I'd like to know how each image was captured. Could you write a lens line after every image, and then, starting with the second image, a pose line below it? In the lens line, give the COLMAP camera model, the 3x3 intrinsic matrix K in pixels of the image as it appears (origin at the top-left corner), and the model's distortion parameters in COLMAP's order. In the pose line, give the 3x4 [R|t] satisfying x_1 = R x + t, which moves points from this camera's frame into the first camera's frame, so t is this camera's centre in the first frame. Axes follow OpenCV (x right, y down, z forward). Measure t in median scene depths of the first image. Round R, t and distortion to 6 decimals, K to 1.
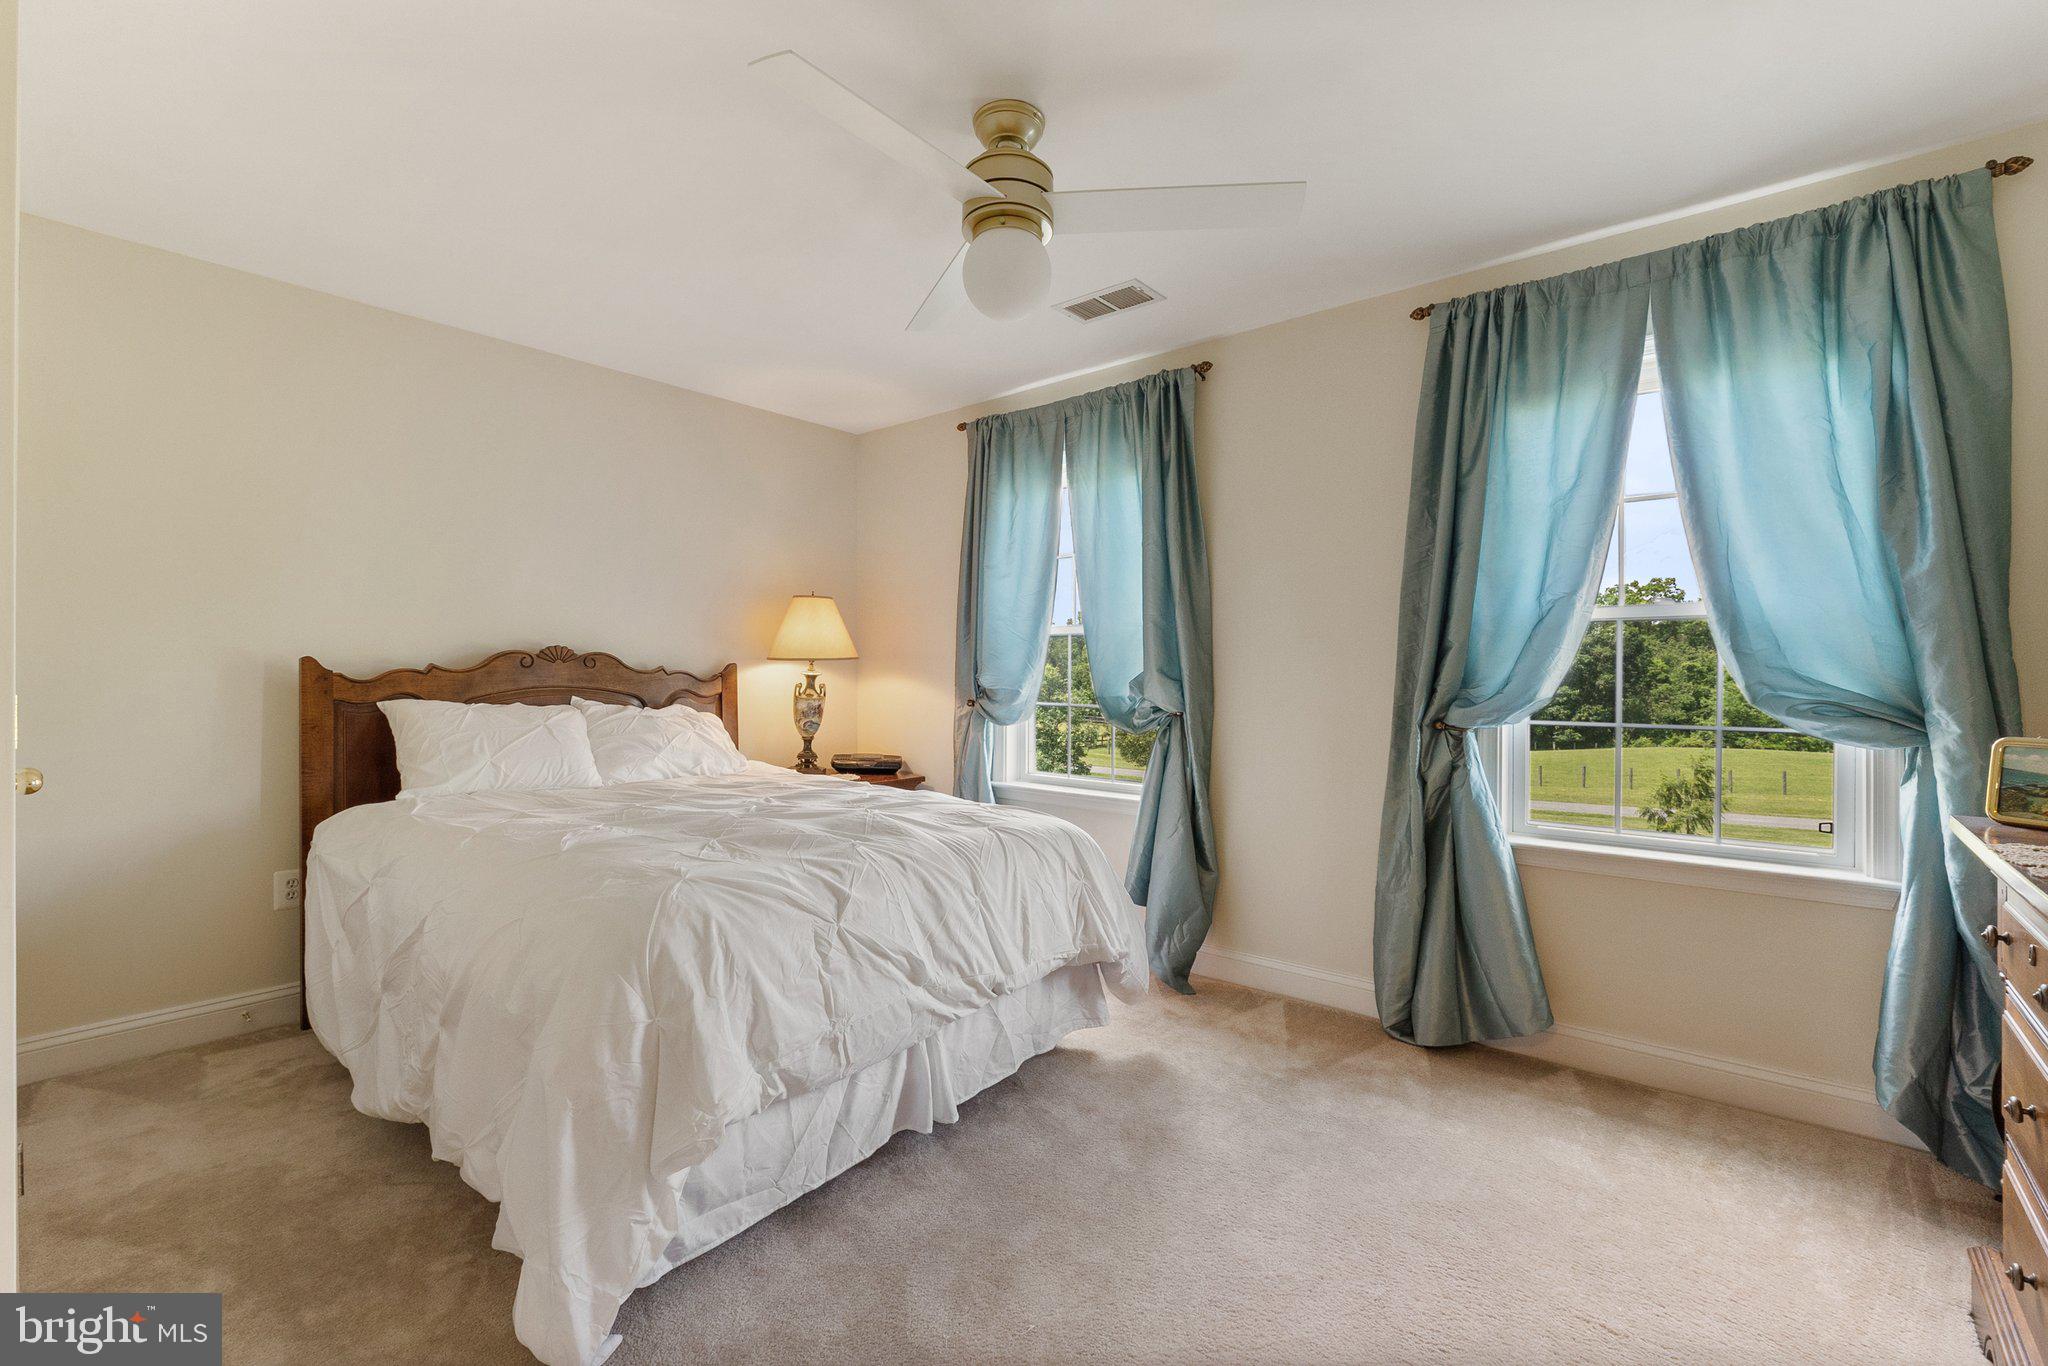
lens RADIAL K [[887.2, 0, 1030.3], [0, 887.2, 679.6], [0, 0, 1]] dist [-0.001714, -0.000138]
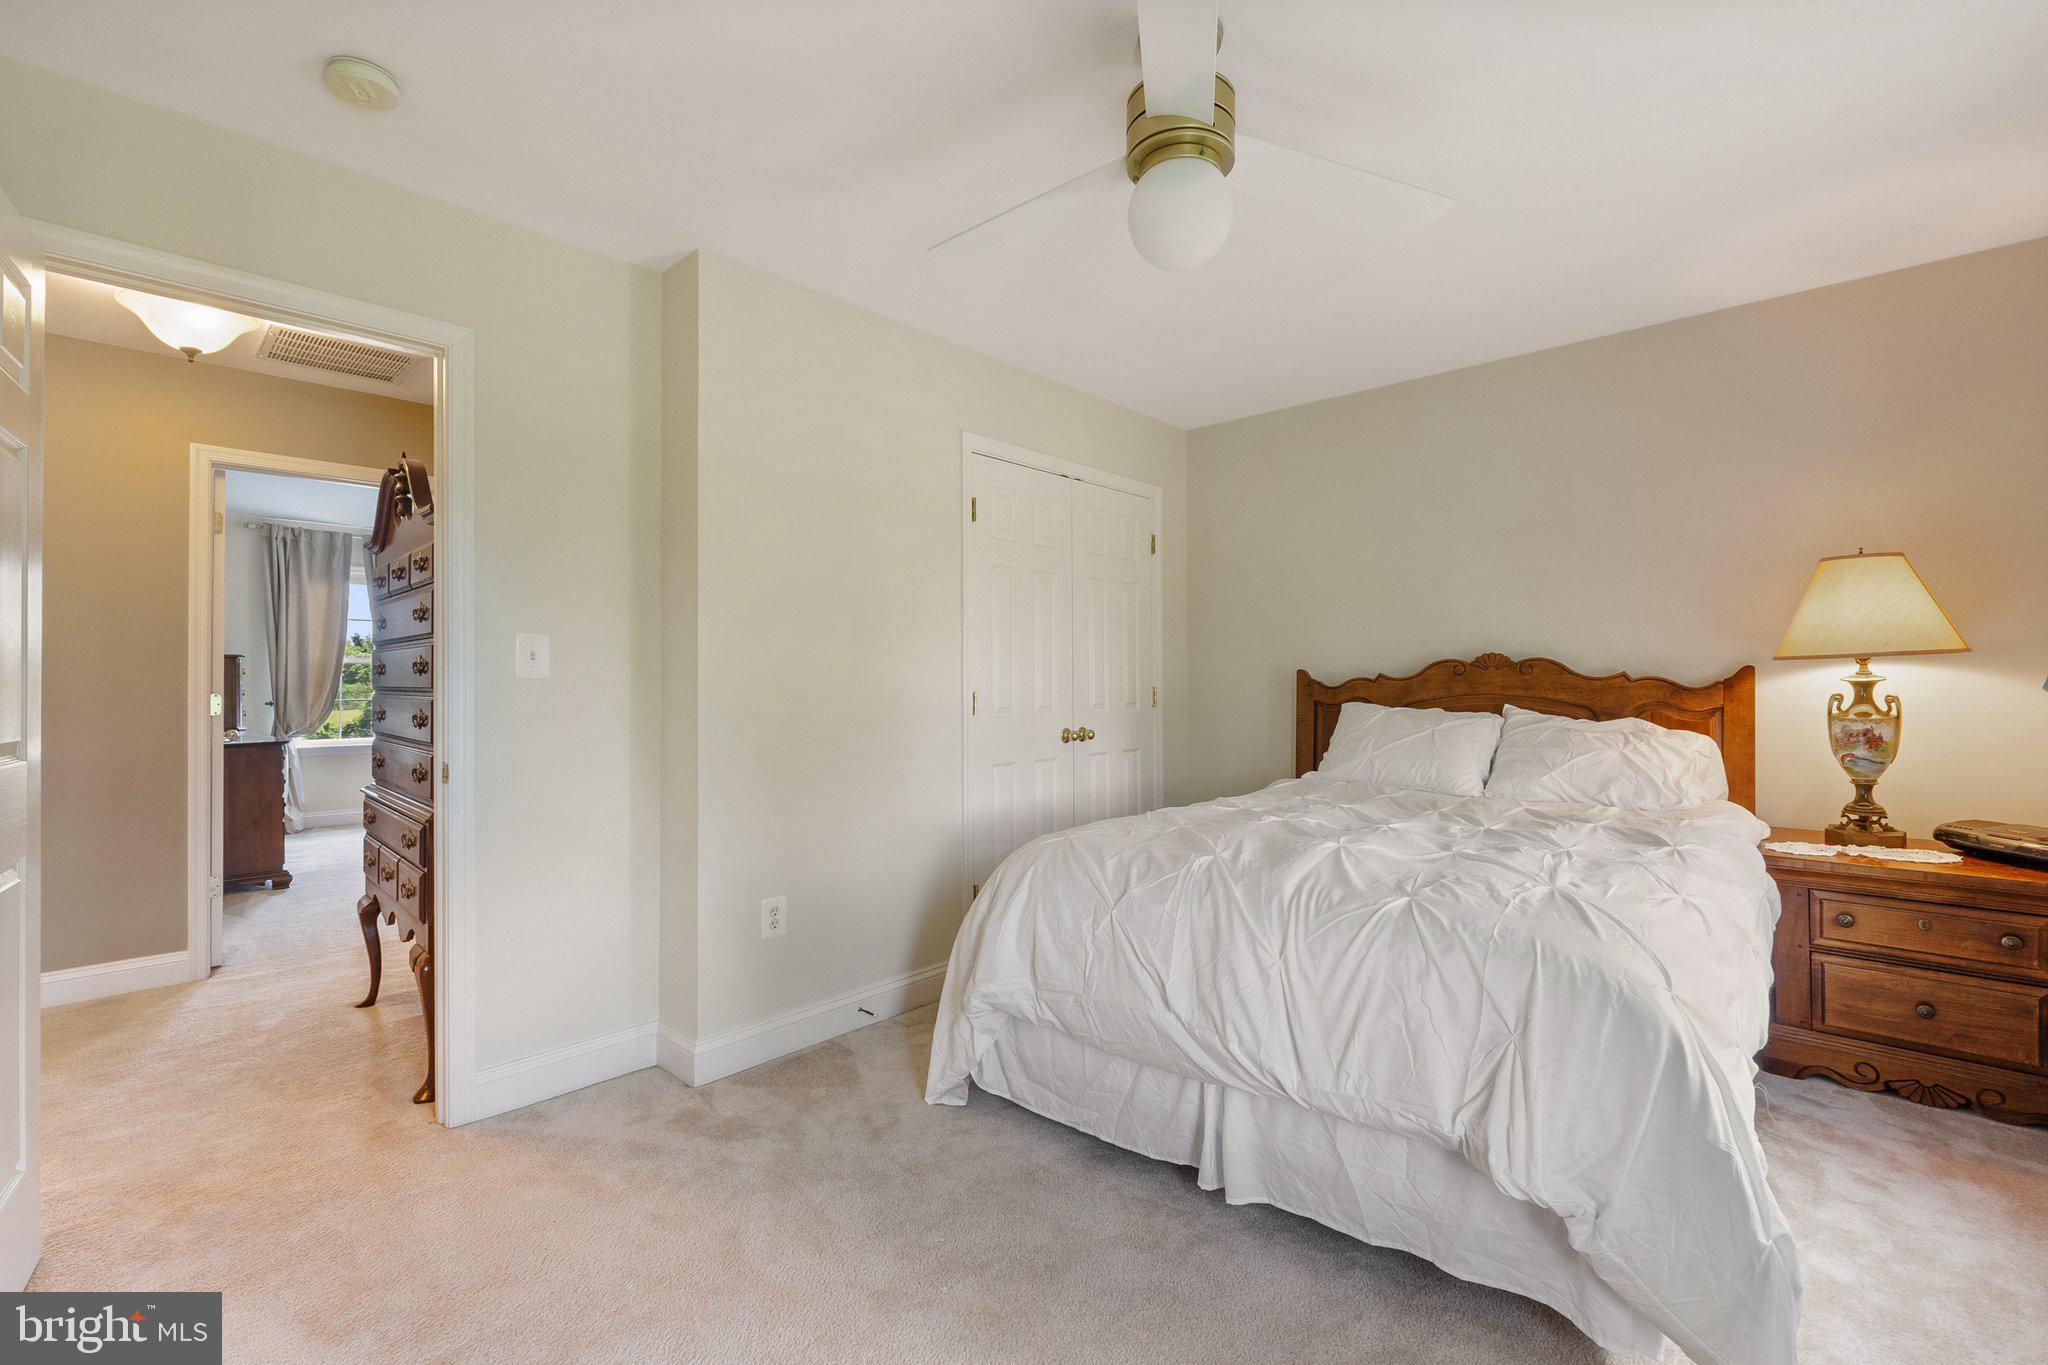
lens RADIAL K [[887.2, 0, 1023.9], [0, 887.2, 681.1], [0, 0, 1]] dist [-0.001714, -0.000138]
pose [[-0.060848, -0.004582, -0.998137, 0.429341], [-0.003752, 0.999983, -0.004361, -0.000486], [0.998140, 0.003480, -0.060864, 0.467099]]
